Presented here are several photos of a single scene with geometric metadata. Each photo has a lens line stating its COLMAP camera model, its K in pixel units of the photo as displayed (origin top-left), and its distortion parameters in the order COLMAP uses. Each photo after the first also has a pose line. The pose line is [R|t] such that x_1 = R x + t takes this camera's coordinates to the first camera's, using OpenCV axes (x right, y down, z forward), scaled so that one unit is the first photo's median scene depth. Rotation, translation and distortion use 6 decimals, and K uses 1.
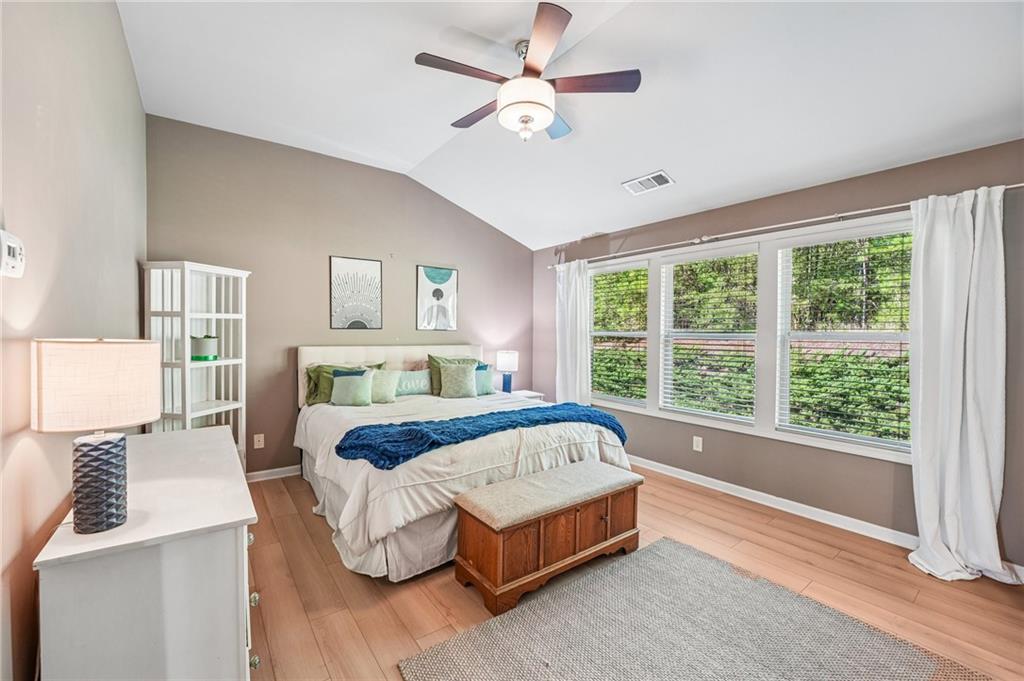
lens RADIAL K [[415.5, 0, 511.2], [0, 415.5, 339.4], [0, 0, 1]] dist [-0.025429, 0.002541]
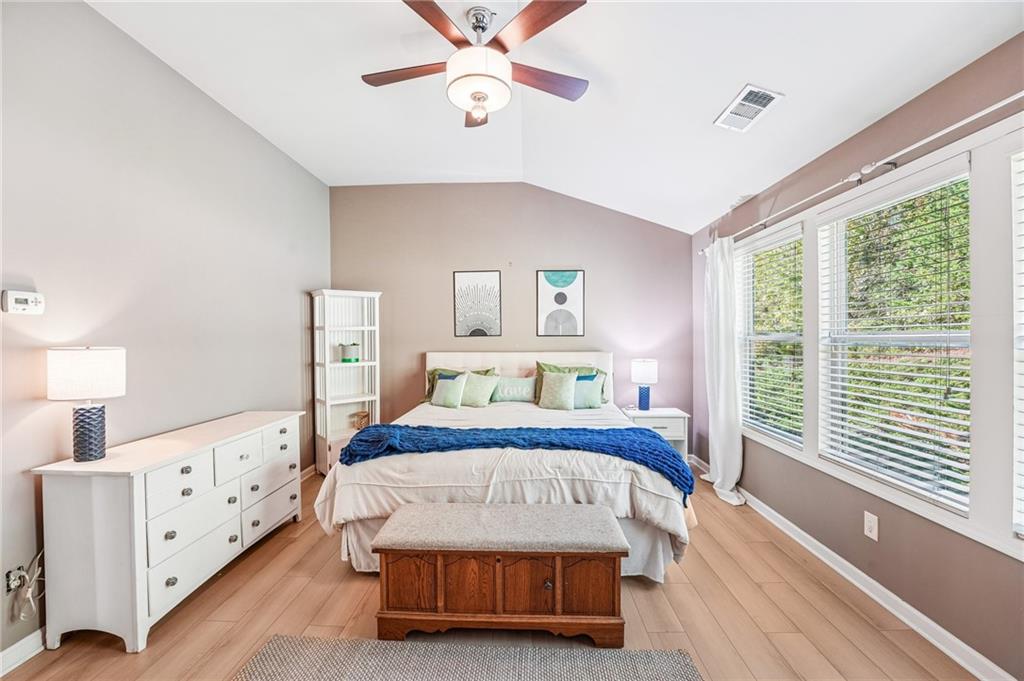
lens RADIAL K [[415.5, 0, 510.3], [0, 415.5, 340.7], [0, 0, 1]] dist [-0.025429, 0.002541]
pose [[0.777473, -0.008942, -0.628852, 0.470591], [0.001673, 0.999925, -0.012150, -0.000541], [0.628914, 0.008394, 0.777430, 0.268567]]
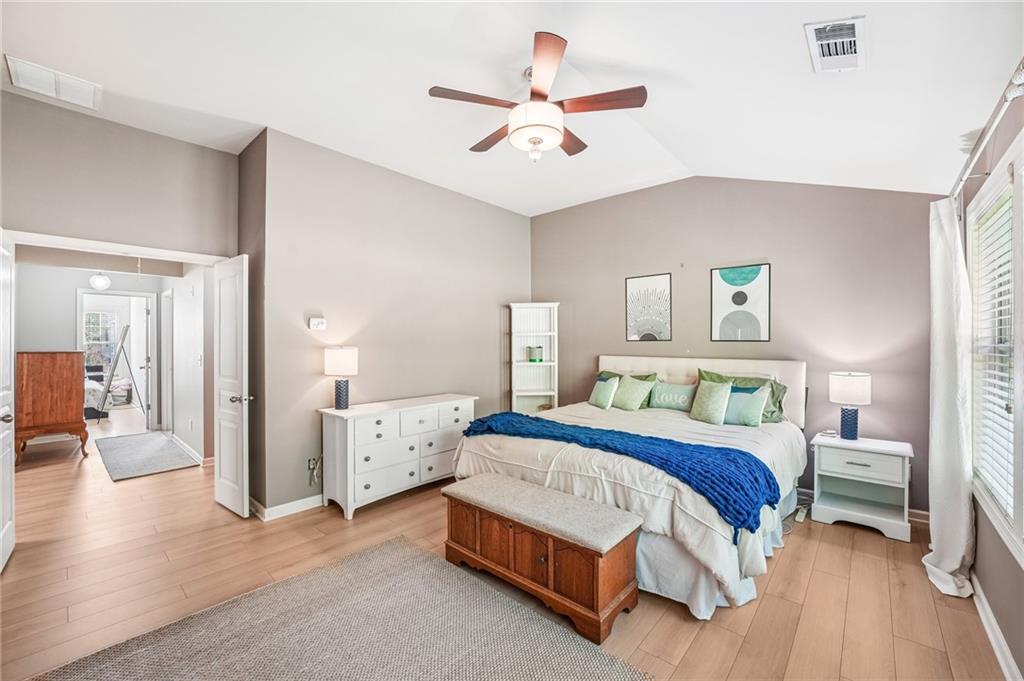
lens RADIAL K [[415.5, 0, 509.0], [0, 415.5, 340.7], [0, 0, 1]] dist [-0.025429, 0.002541]
pose [[0.197251, -0.008938, -0.980312, 0.771952], [-0.015004, 0.999814, -0.012135, -0.009518], [0.980238, 0.017102, 0.197080, 0.546890]]
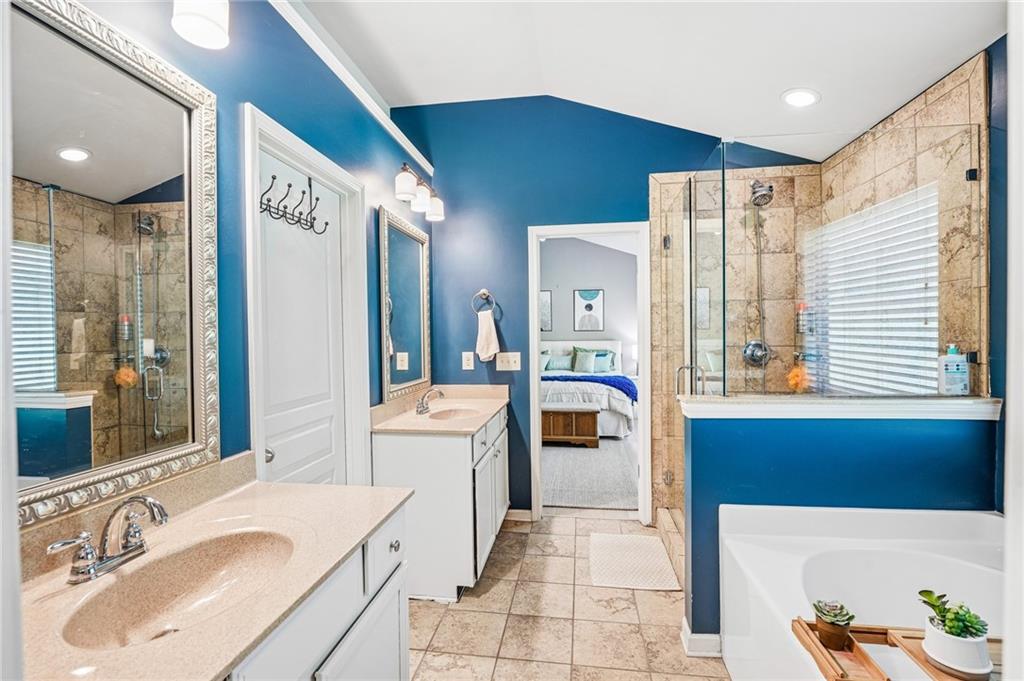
lens RADIAL K [[471.3, 0, 513.7], [0, 471.3, 338.1], [0, 0, 1]] dist [-0.005323, -0.000454]
pose [[0.709830, -0.007744, -0.704330, 1.200372], [0.003339, 0.999965, -0.007630, 0.022338], [0.704365, 0.003064, 0.709832, -0.598673]]
